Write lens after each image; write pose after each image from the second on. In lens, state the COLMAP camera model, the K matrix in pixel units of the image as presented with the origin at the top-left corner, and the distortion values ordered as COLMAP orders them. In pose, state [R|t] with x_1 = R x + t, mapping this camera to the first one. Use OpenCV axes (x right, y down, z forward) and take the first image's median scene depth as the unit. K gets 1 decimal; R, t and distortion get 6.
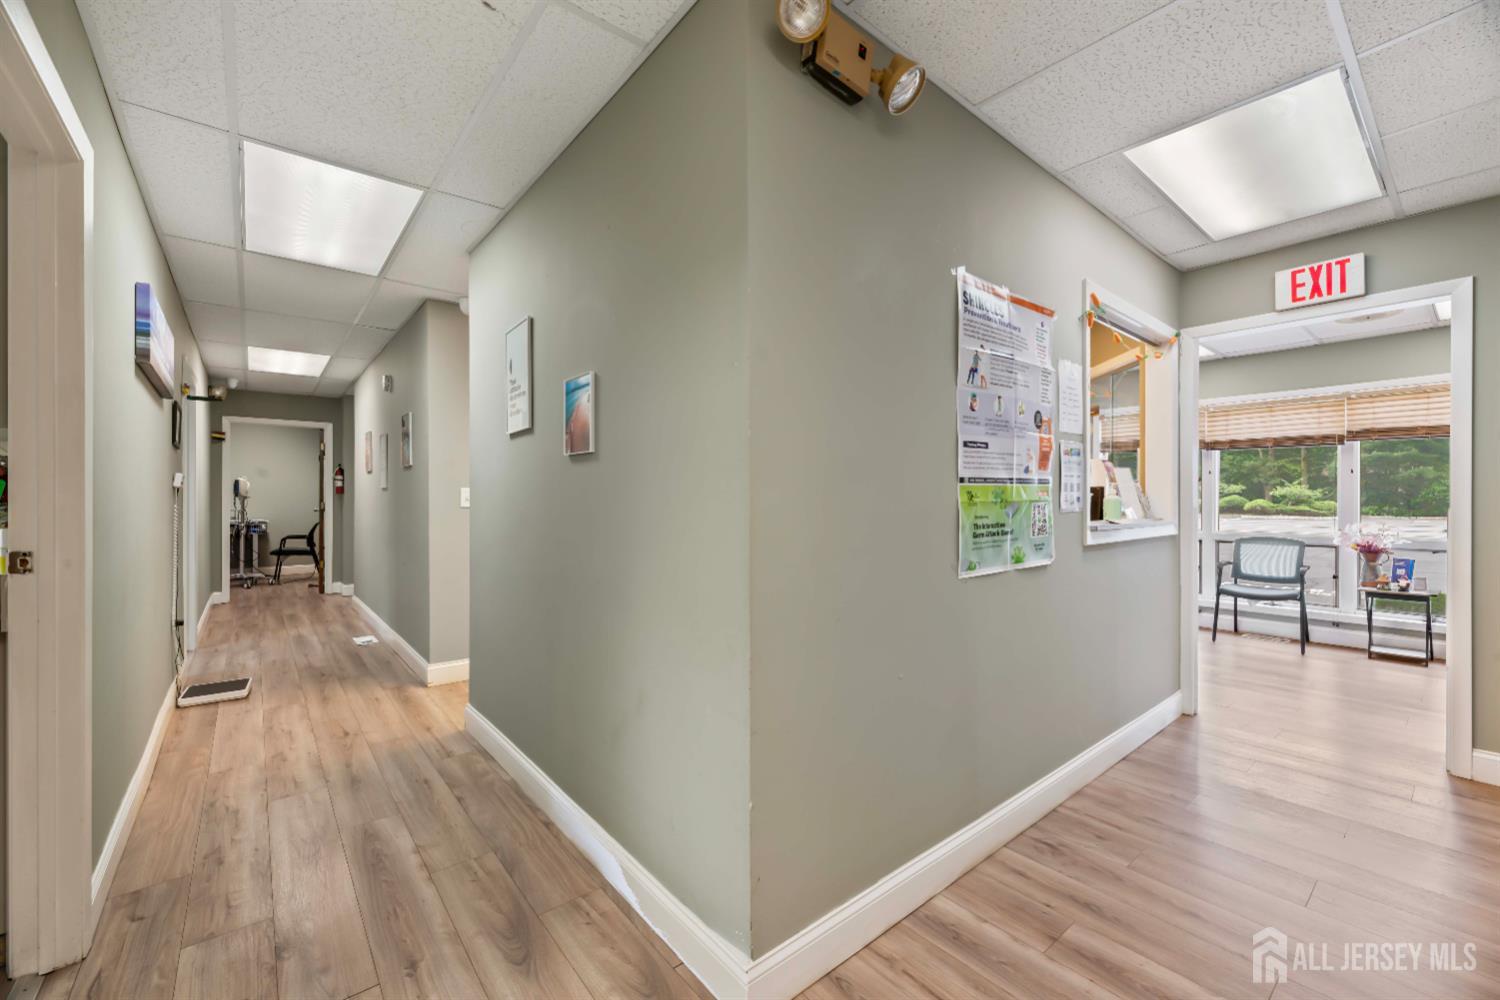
lens RADIAL K [[605.2, 0, 745.0], [0, 605.2, 502.4], [0, 0, 1]] dist [0.000125, -0.000744]
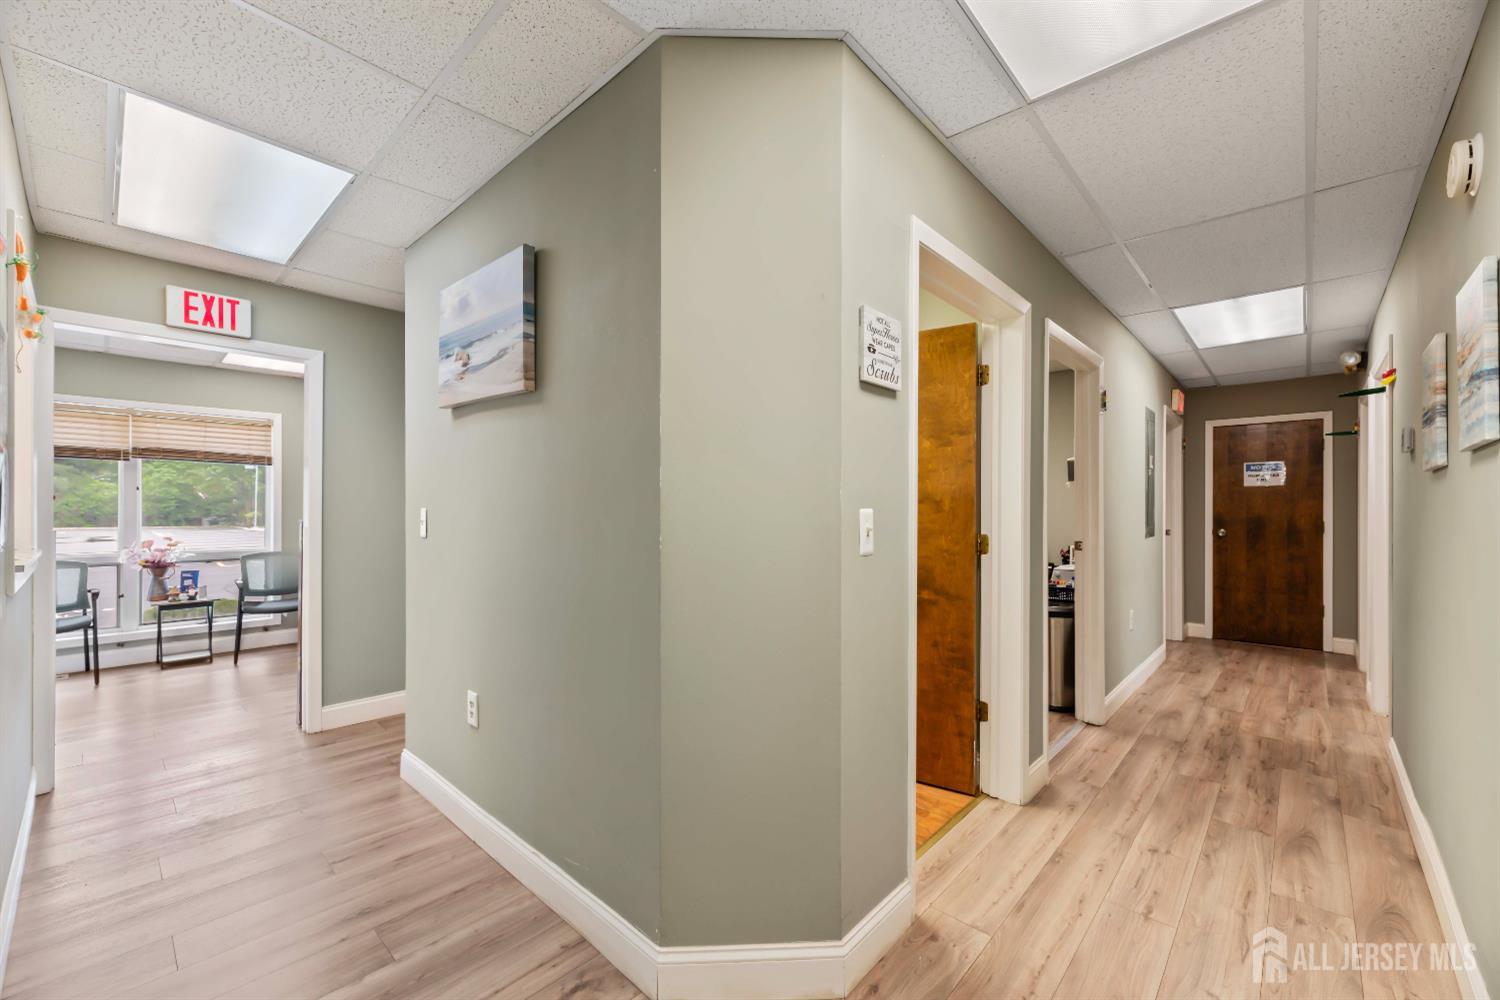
lens RADIAL K [[605.2, 0, 749.2], [0, 605.2, 503.7], [0, 0, 1]] dist [0.000125, -0.000744]
pose [[-0.140904, 0.009344, 0.989979, -0.204616], [0.005732, 0.999946, -0.008622, -0.017940], [-0.990007, 0.004460, -0.140950, 0.217702]]
